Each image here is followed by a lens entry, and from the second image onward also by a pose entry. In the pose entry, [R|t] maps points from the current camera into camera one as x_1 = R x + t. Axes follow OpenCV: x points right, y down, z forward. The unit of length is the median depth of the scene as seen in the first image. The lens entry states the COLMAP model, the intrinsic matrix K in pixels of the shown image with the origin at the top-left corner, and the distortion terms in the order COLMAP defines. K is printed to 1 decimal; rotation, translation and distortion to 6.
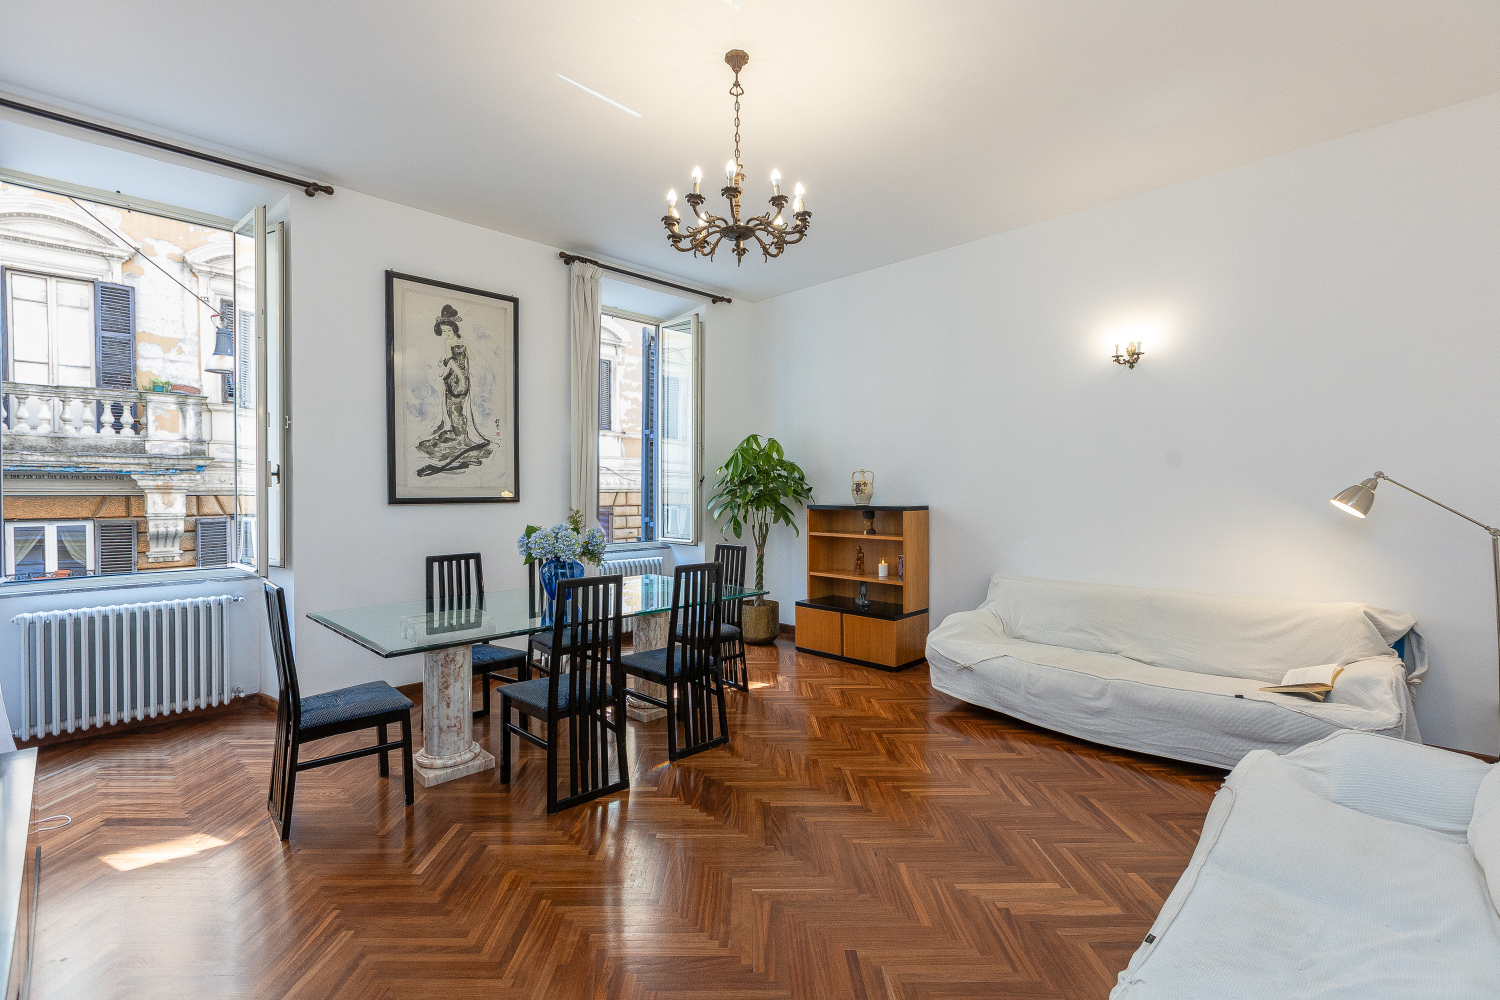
lens RADIAL K [[679.5, 0, 765.6], [0, 679.5, 498.0], [0, 0, 1]] dist [0.012032, -0.005696]
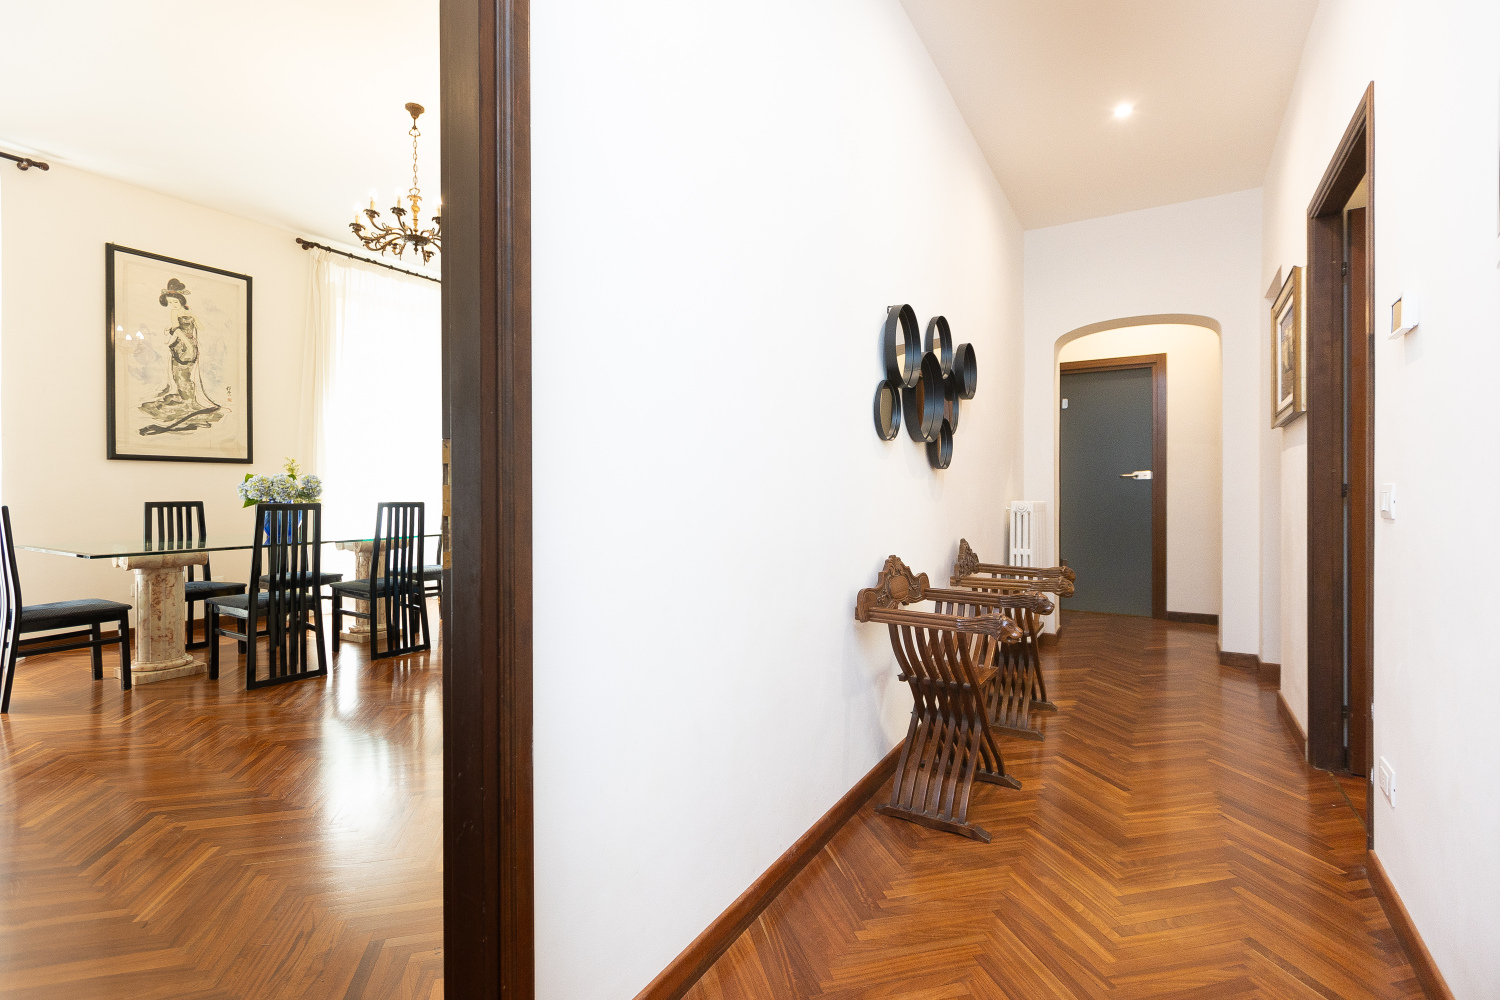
lens RADIAL K [[679.5, 0, 748.7], [0, 679.5, 490.2], [0, 0, 1]] dist [0.012032, -0.005696]
pose [[0.974481, -0.000582, 0.224471, 0.180870], [0.003083, 0.999937, -0.010791, 0.068495], [-0.224450, 0.011208, 0.974421, -0.263867]]
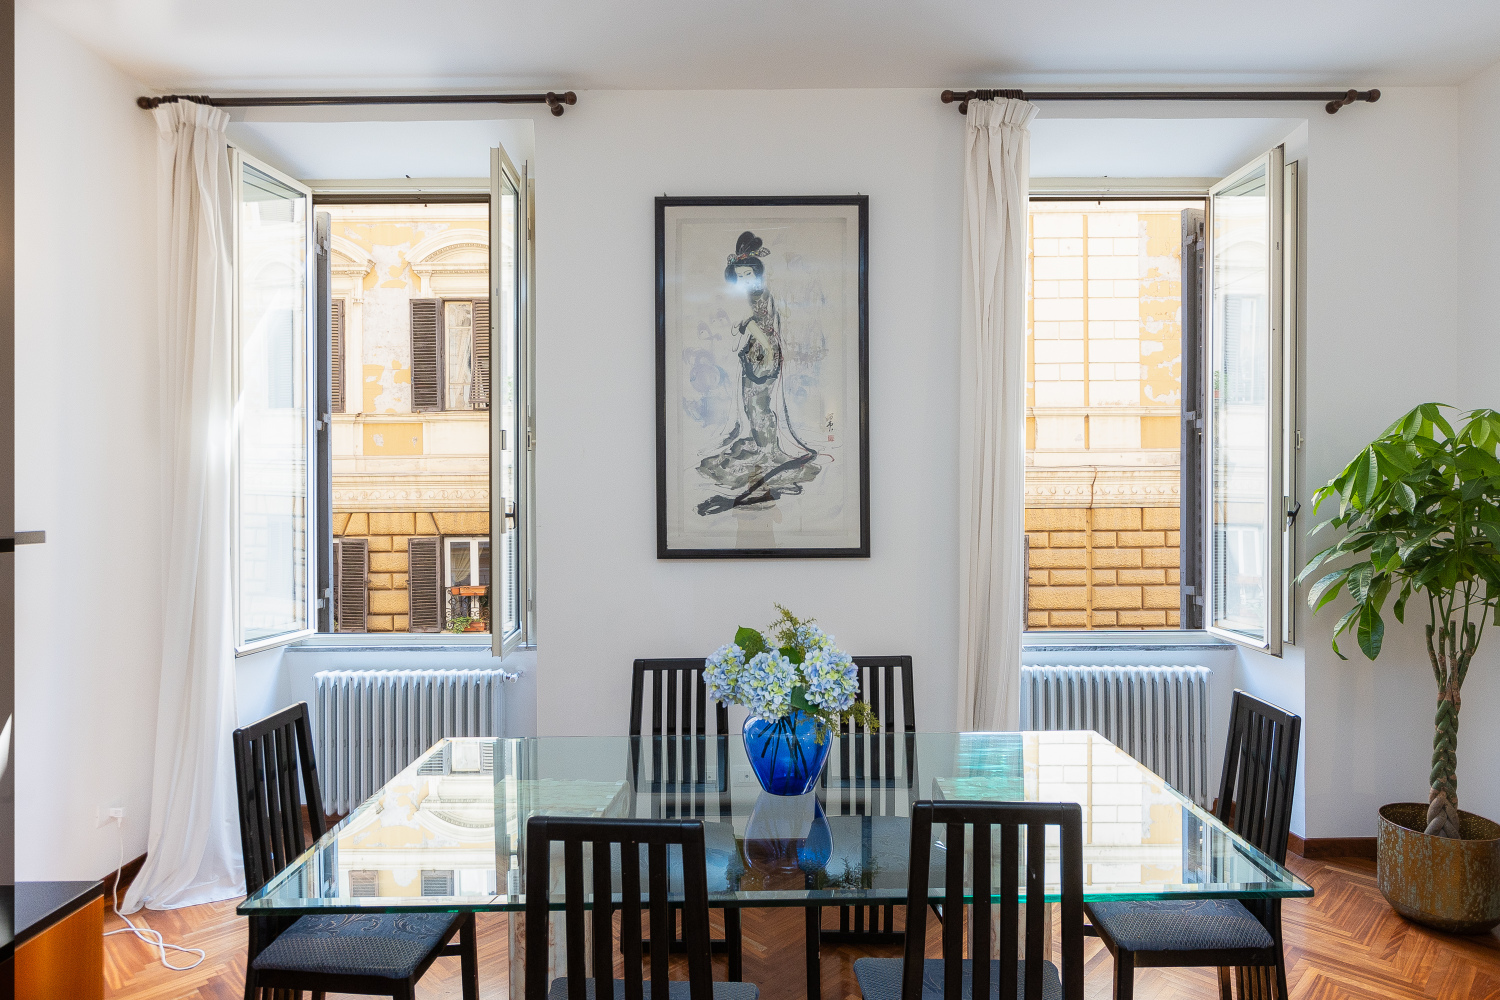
lens RADIAL K [[882.5, 0, 753.1], [0, 882.5, 496.9], [0, 0, 1]] dist [0.000340, -0.000010]
pose [[0.696438, 0.001554, -0.717615, 0.103304], [-0.004565, 0.999987, -0.002264, -0.045024], [0.717602, 0.004853, 0.696436, 0.454698]]
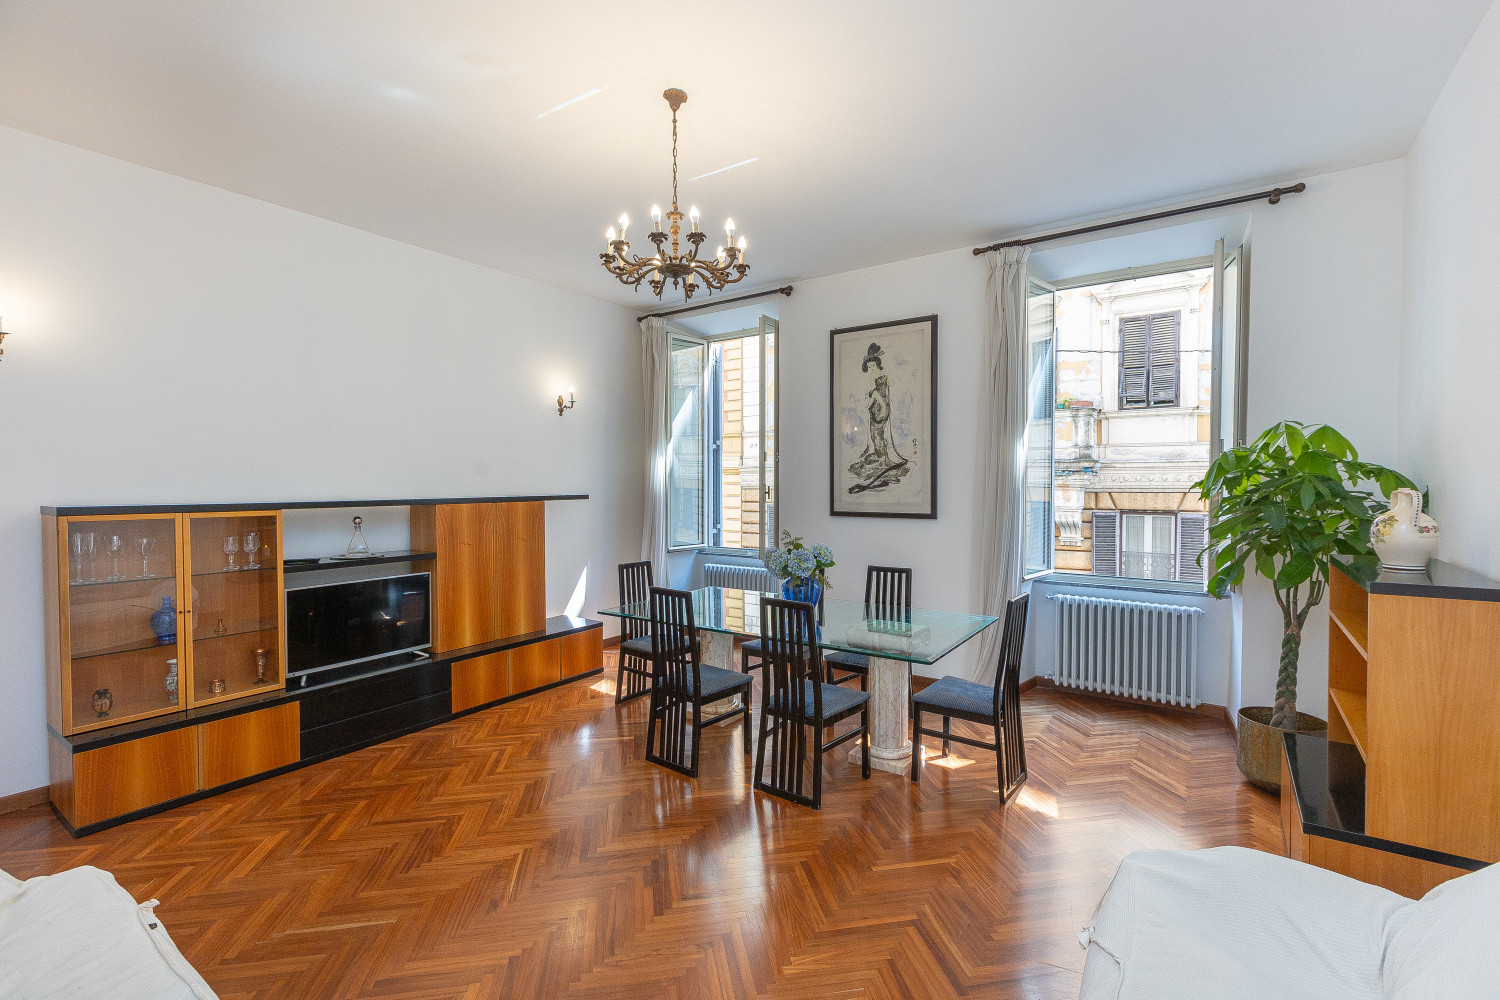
lens RADIAL K [[679.5, 0, 749.8], [0, 679.5, 496.5], [0, 0, 1]] dist [0.012032, -0.005696]
pose [[0.148055, 0.026364, -0.988628, 0.632483], [-0.009140, 0.999638, 0.025289, -0.053761], [0.988937, 0.005292, 0.148242, 0.626390]]
